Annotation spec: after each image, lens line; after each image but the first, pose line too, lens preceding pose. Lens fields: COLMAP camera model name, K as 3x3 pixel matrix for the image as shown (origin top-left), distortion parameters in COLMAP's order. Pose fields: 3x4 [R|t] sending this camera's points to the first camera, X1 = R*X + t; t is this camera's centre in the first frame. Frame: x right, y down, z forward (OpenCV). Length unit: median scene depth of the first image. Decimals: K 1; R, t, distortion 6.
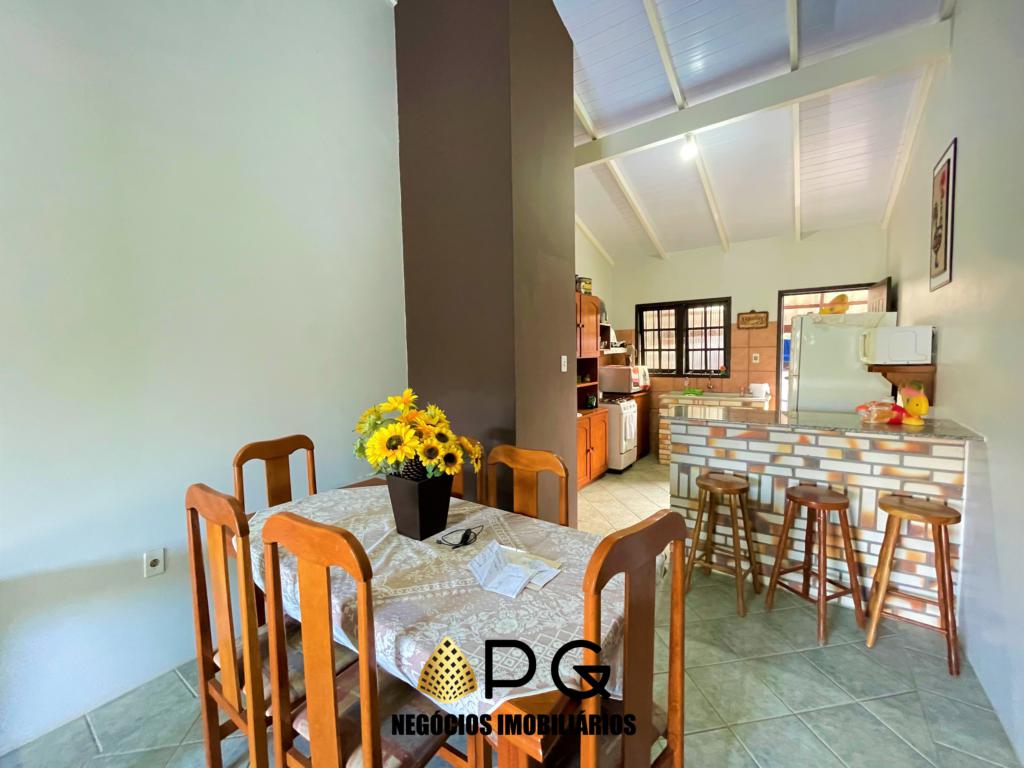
lens RADIAL K [[413.9, 0, 514.2], [0, 413.9, 382.8], [0, 0, 1]] dist [-0.003286, -0.000237]
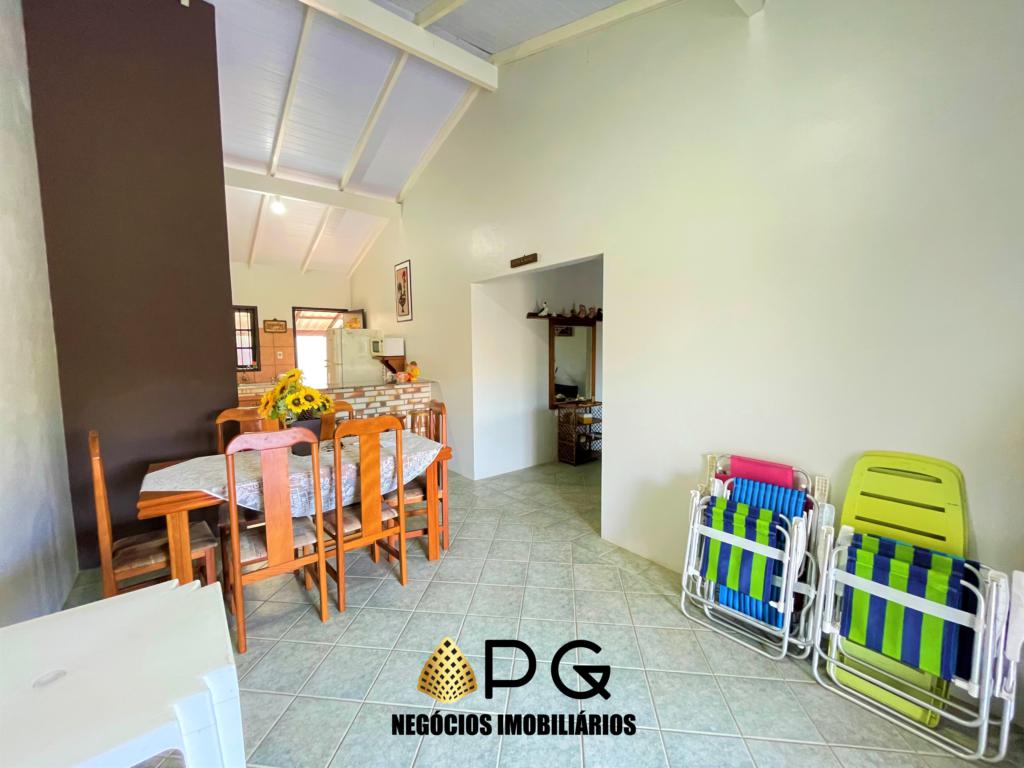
lens RADIAL K [[413.9, 0, 514.2], [0, 413.9, 382.8], [0, 0, 1]] dist [-0.003286, -0.000237]
pose [[0.271404, -0.067060, 0.960126, -0.477393], [0.068755, 0.996372, 0.050156, 0.014336], [-0.960007, 0.052401, 0.275030, -0.085286]]
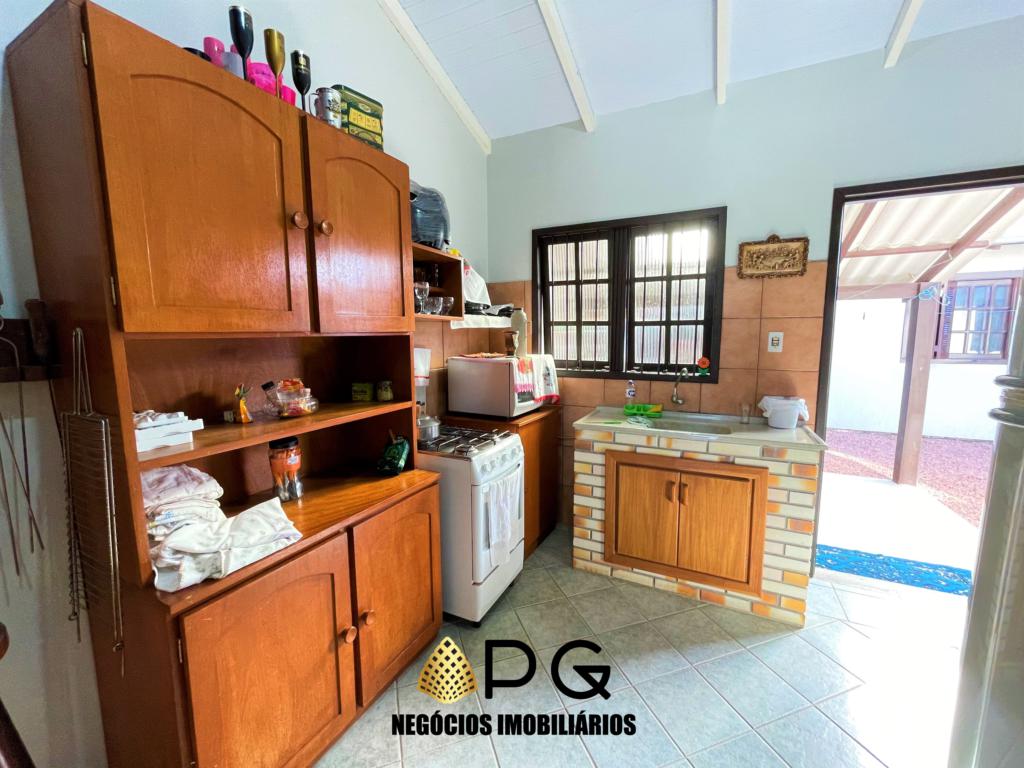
lens RADIAL K [[413.9, 0, 514.2], [0, 413.9, 382.8], [0, 0, 1]] dist [-0.003286, -0.000237]
pose [[0.987107, -0.005537, 0.159968, 0.213093], [-0.001588, 0.999013, 0.044380, -0.032307], [-0.160056, -0.044061, 0.986124, 0.564968]]
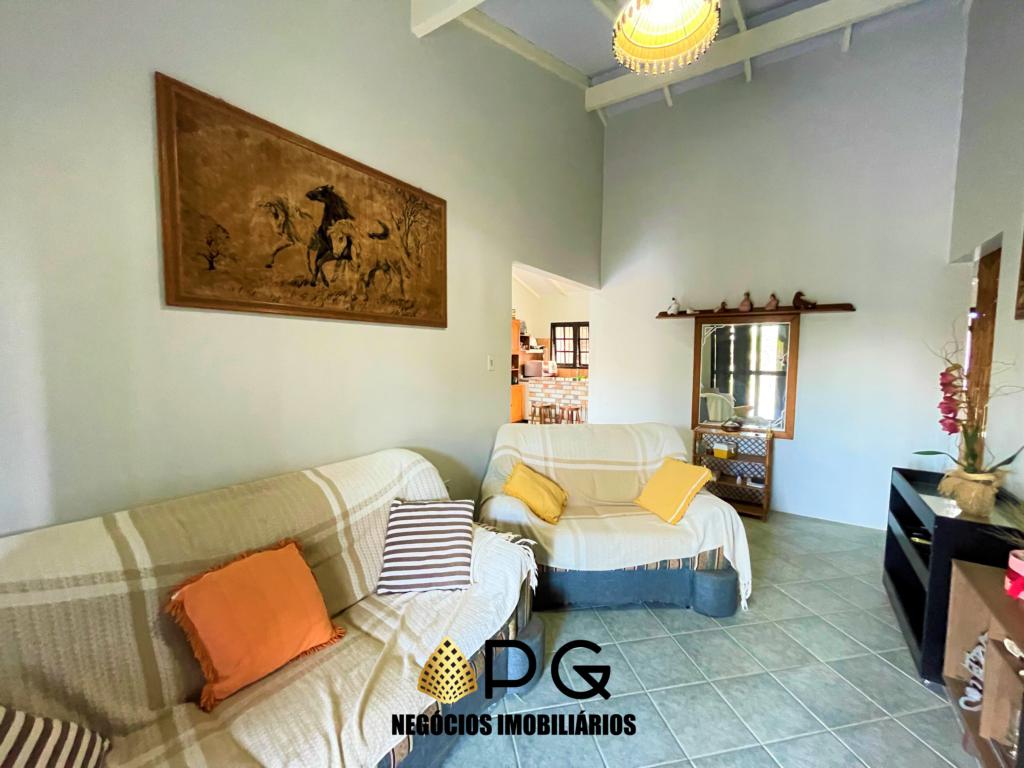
lens RADIAL K [[413.9, 0, 514.2], [0, 413.9, 382.8], [0, 0, 1]] dist [-0.003286, -0.000237]
pose [[0.999211, 0.028315, 0.027847, 0.125358], [-0.028310, 0.999599, -0.000587, 0.053443], [-0.027852, -0.000201, 0.999612, -0.665803]]
